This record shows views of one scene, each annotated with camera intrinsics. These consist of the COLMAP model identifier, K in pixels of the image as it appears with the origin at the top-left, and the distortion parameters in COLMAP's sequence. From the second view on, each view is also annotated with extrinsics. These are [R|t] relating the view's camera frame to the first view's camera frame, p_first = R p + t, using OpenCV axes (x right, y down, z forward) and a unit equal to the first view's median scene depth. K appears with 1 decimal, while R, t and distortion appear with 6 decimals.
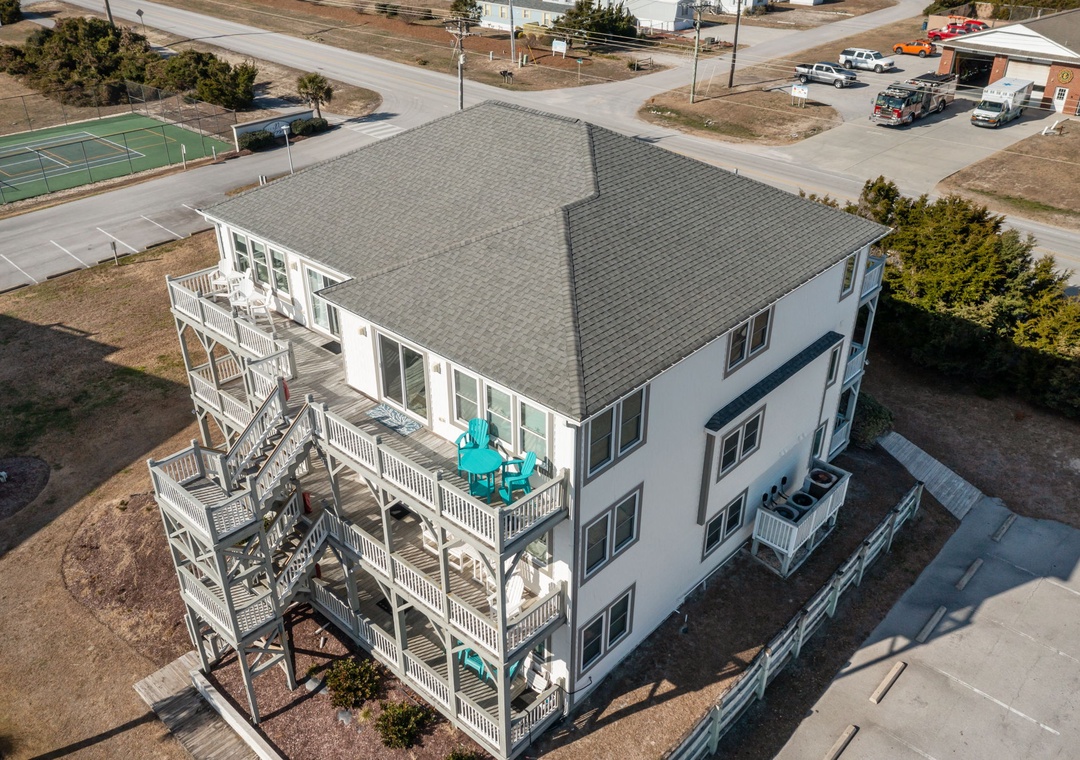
lens RADIAL K [[896.6, 0, 539.0], [0, 896.6, 383.0], [0, 0, 1]] dist [-0.004630, -0.001496]
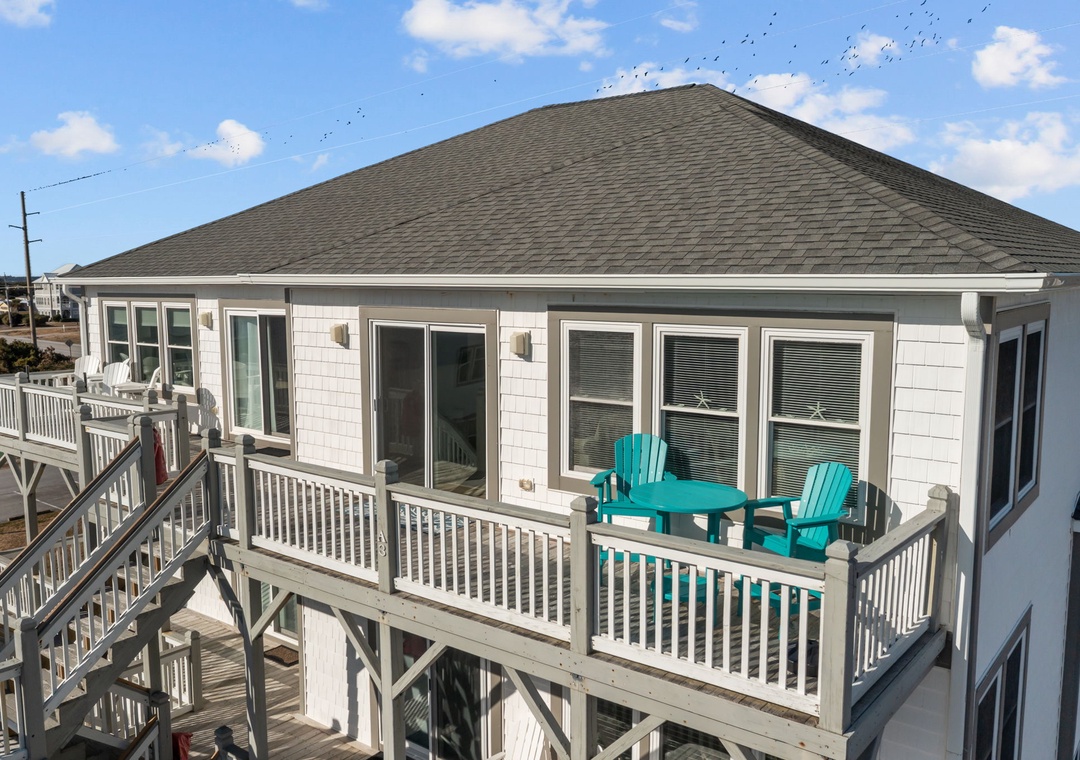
lens RADIAL K [[896.6, 0, 537.0], [0, 896.6, 381.1], [0, 0, 1]] dist [-0.004630, -0.001496]
pose [[0.996784, -0.018973, 0.077858, -0.132334], [0.049457, 0.910108, -0.411408, 0.166272], [-0.063054, 0.413936, 0.908120, 0.580344]]
